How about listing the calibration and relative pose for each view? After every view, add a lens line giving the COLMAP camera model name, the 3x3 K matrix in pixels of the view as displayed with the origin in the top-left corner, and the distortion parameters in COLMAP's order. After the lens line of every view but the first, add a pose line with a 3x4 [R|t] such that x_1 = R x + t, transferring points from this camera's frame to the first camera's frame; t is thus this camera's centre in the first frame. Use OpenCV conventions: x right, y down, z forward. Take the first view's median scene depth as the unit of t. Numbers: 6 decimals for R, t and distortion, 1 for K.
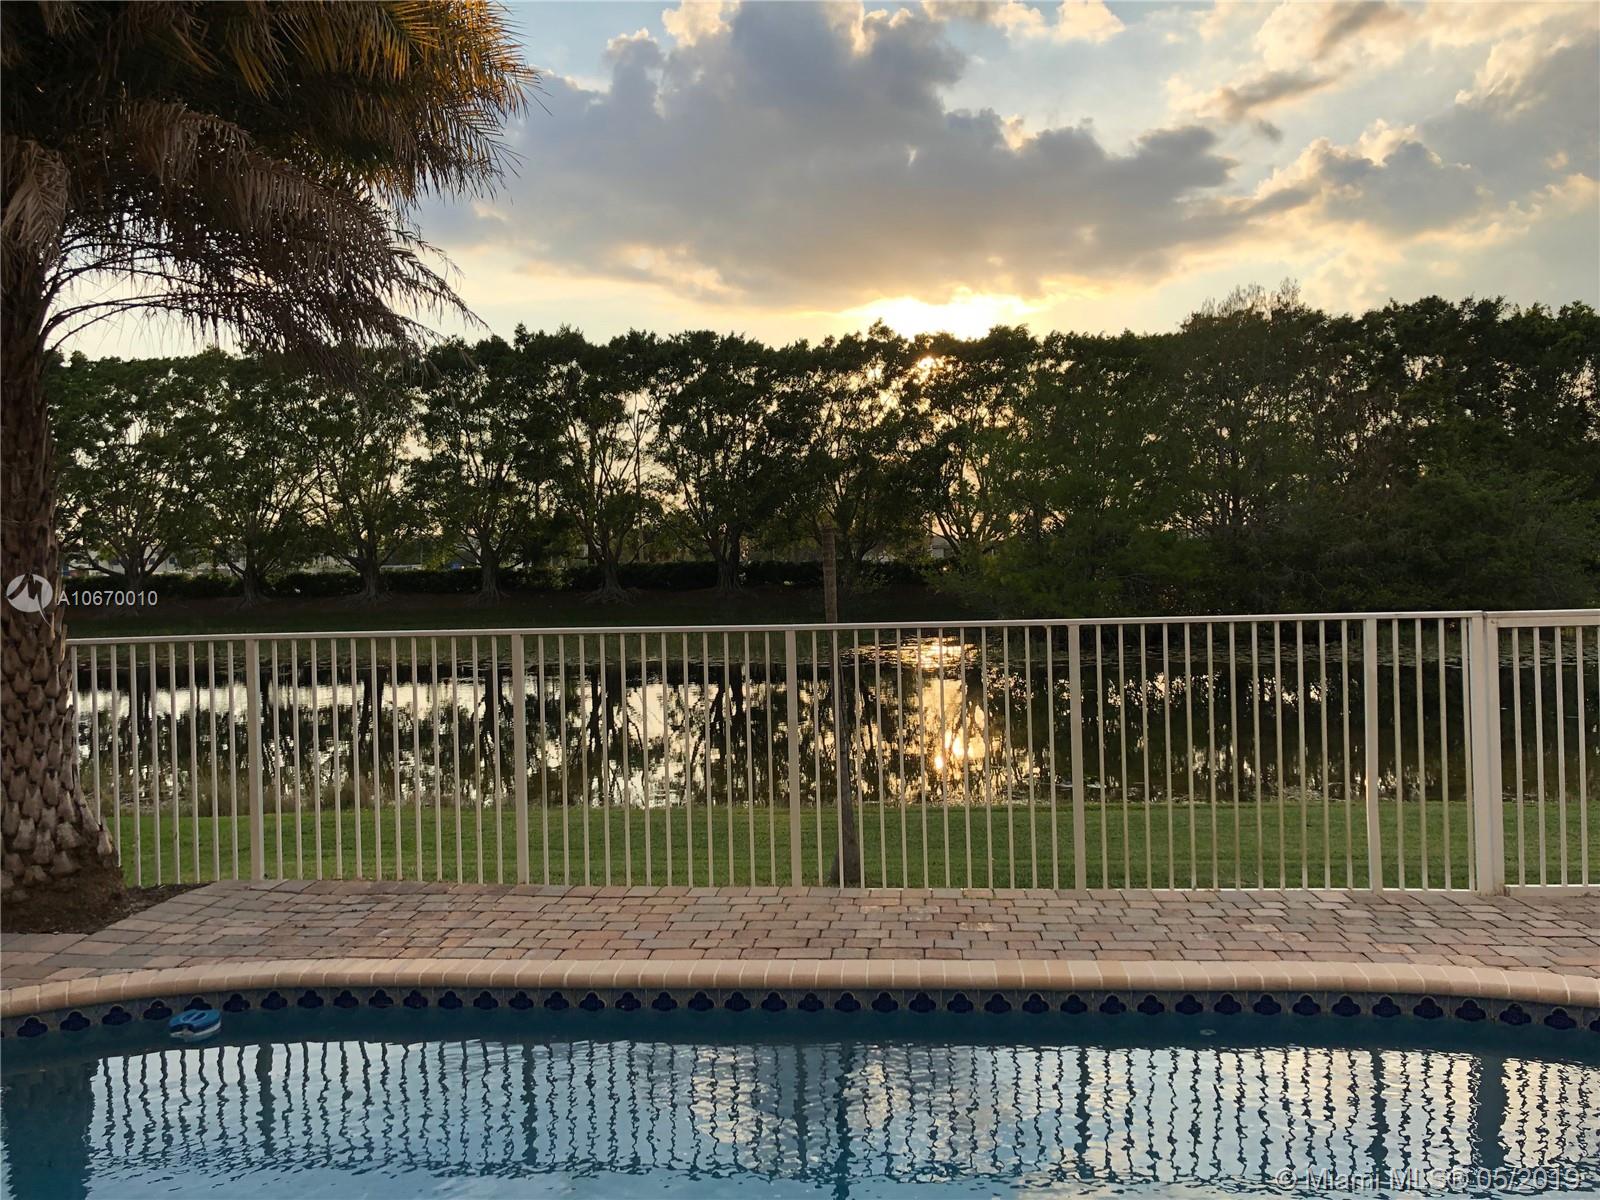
lens RADIAL K [[1327.4, 0, 797.9], [0, 1327.4, 557.8], [0, 0, 1]] dist [0.010368, 0.007713]
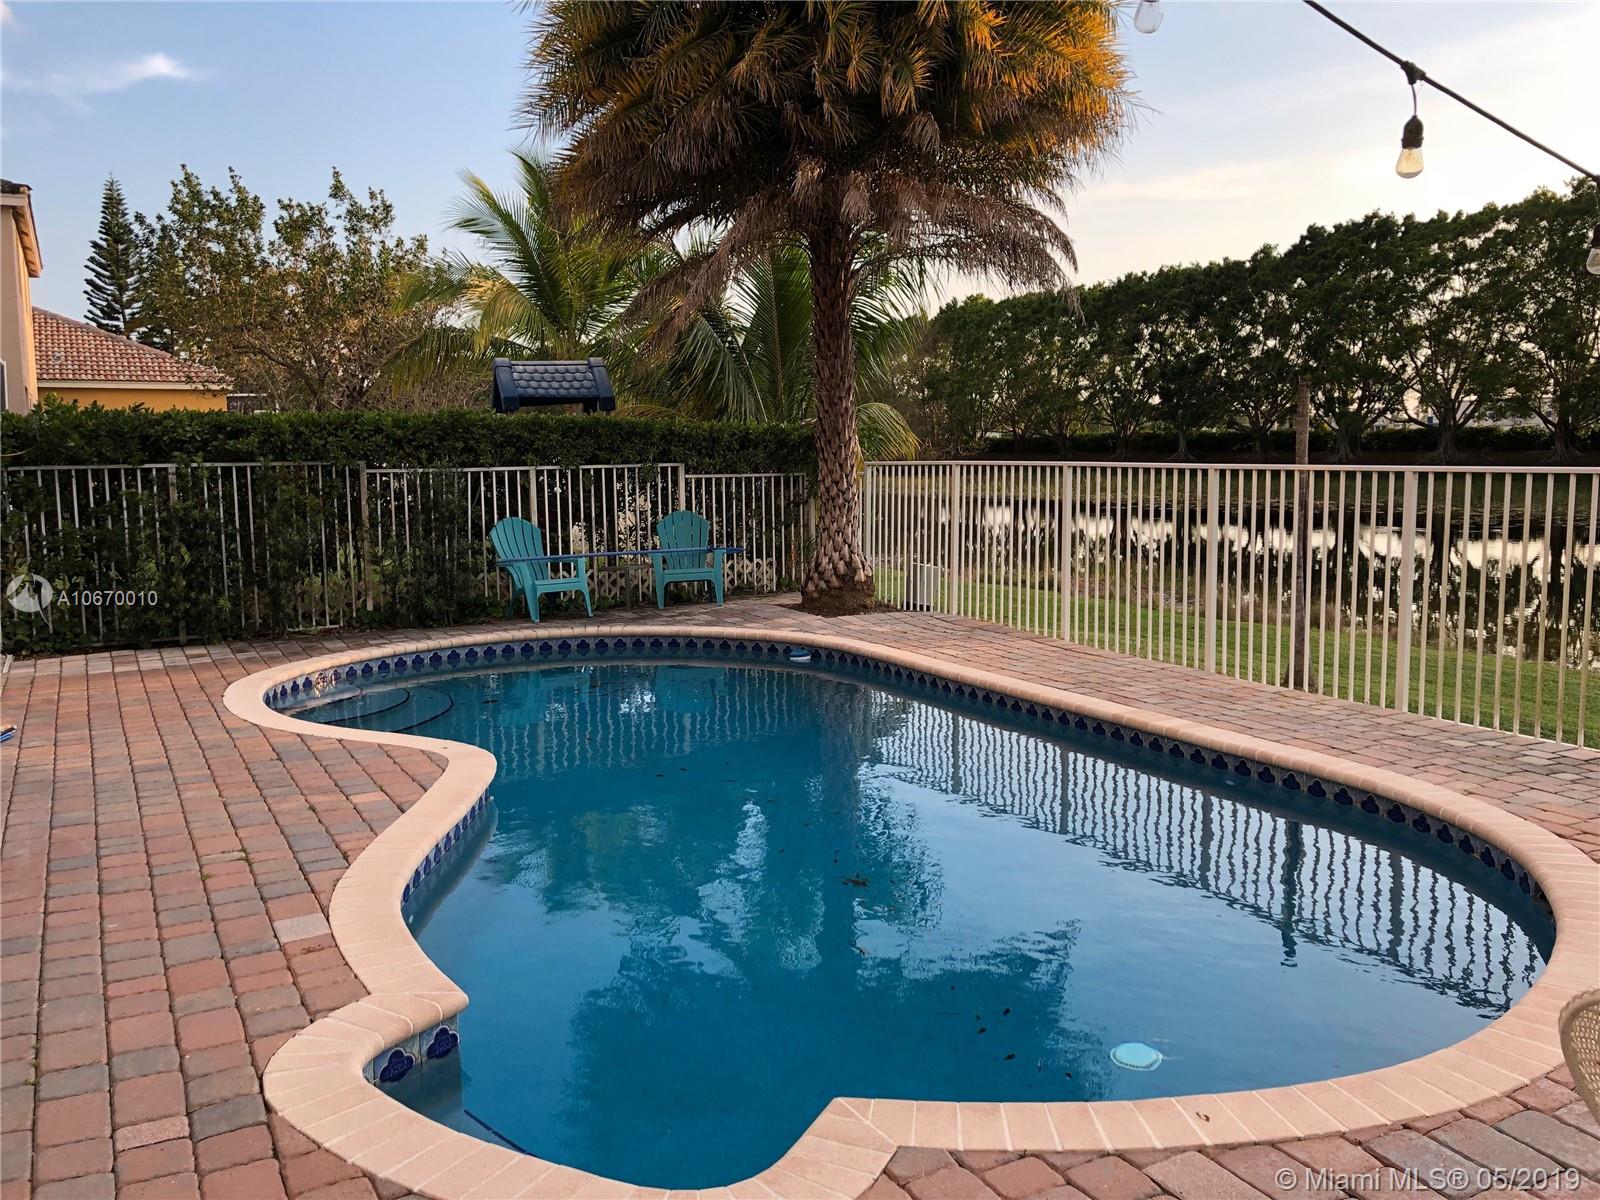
lens RADIAL K [[1304.3, 0, 783.1], [0, 1304.3, 599.9], [0, 0, 1]] dist [0.047074, -0.012905]
pose [[0.543596, 0.120783, -0.830611, 0.884319], [-0.002351, 0.989807, 0.142394, -0.001361], [0.839344, -0.075452, 0.538339, -0.028297]]
